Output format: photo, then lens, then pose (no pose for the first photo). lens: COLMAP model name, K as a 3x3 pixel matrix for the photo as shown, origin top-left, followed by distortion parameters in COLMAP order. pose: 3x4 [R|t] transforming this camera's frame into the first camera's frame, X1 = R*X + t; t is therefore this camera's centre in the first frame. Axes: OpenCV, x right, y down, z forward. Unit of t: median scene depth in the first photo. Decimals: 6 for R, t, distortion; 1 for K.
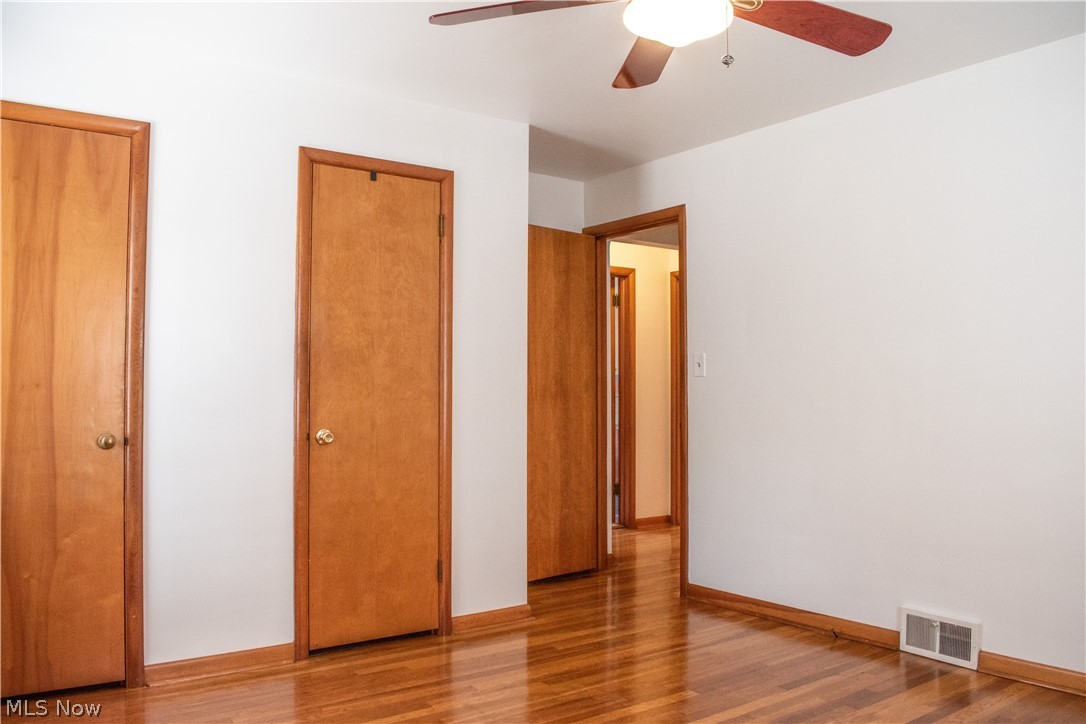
lens RADIAL K [[843.3, 0, 541.0], [0, 843.3, 362.3], [0, 0, 1]] dist [-0.079557, 0.007146]
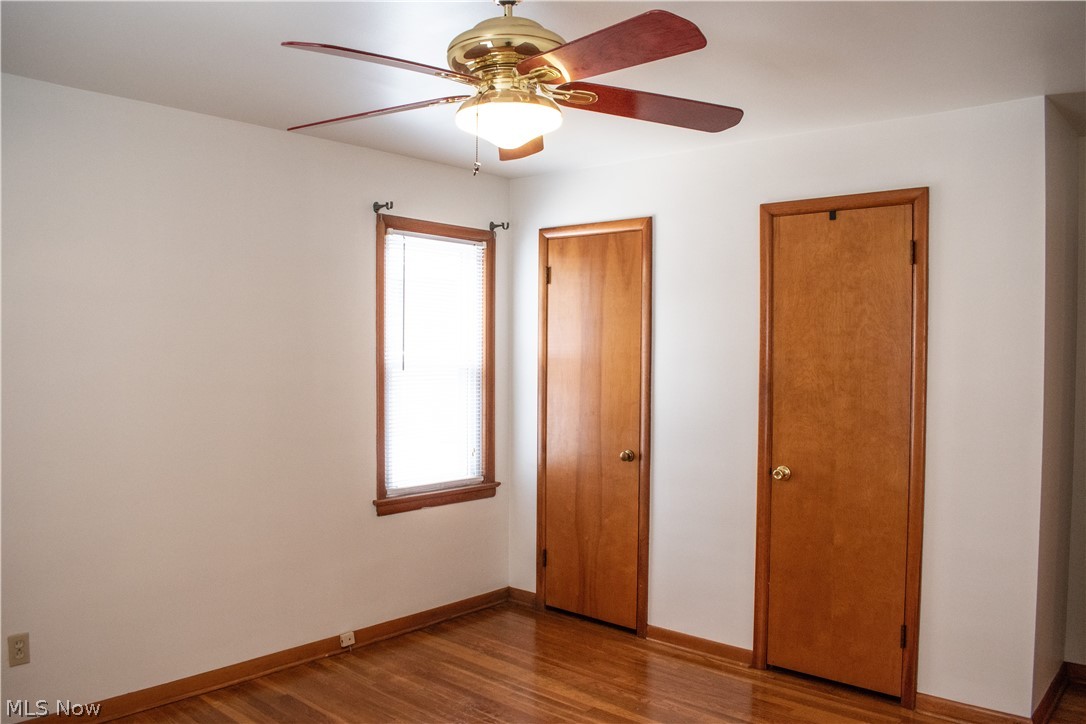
lens RADIAL K [[843.3, 0, 541.0], [0, 843.3, 362.3], [0, 0, 1]] dist [-0.079557, 0.007146]
pose [[0.244113, 0.016693, -0.969603, 0.687251], [0.020693, 0.999535, 0.022419, -0.081425], [0.969526, -0.025536, 0.243654, 0.438606]]
